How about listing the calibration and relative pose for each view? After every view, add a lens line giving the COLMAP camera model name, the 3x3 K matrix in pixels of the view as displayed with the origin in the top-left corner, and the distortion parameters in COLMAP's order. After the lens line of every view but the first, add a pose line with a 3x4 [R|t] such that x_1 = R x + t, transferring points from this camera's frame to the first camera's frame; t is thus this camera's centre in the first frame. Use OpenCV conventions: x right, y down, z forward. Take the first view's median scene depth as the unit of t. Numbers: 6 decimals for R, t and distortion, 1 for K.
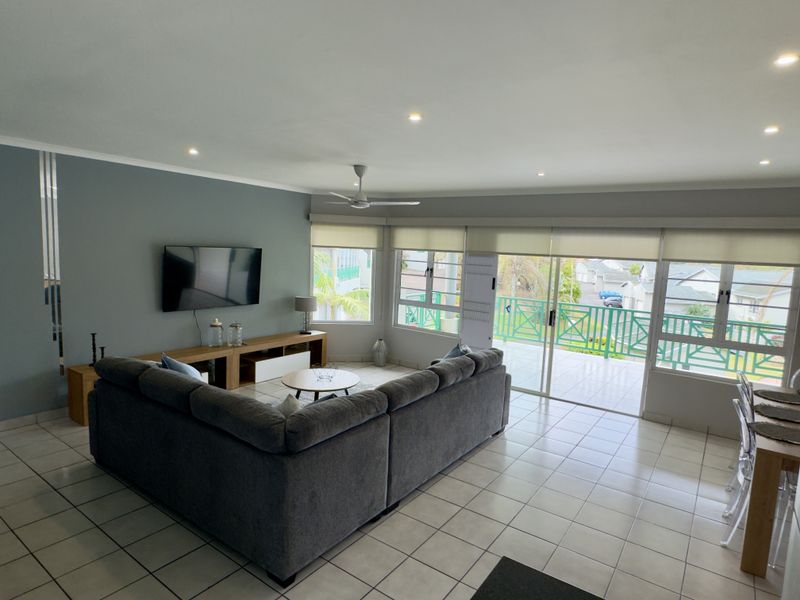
lens RADIAL K [[467.8, 0, 400.0], [0, 467.8, 300.0], [0, 0, 1]] dist [-0.001252, -0.000632]
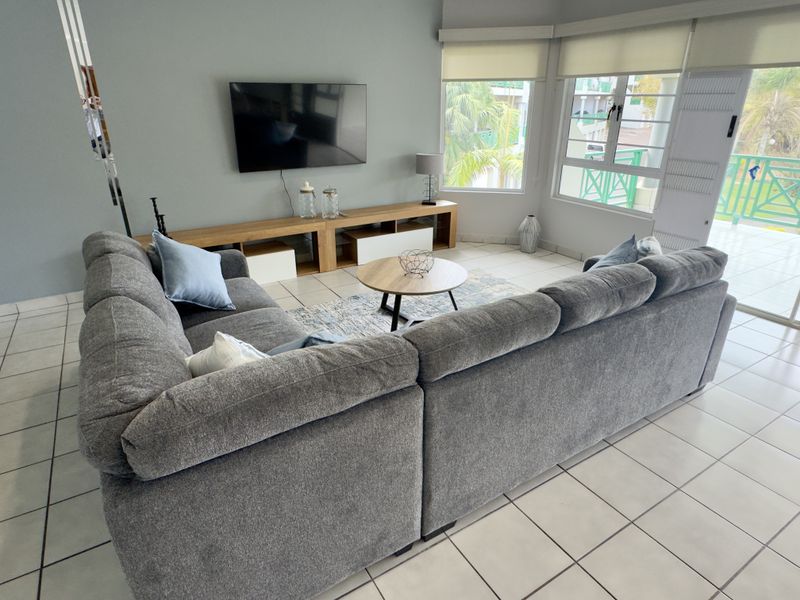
lens RADIAL K [[467.8, 0, 400.0], [0, 467.8, 300.0], [0, 0, 1]] dist [-0.001252, -0.000632]
pose [[0.922378, 0.107865, -0.370924, 0.057690], [-0.000872, 0.960802, 0.277233, 0.010413], [0.386288, -0.255390, 0.886317, 0.269344]]
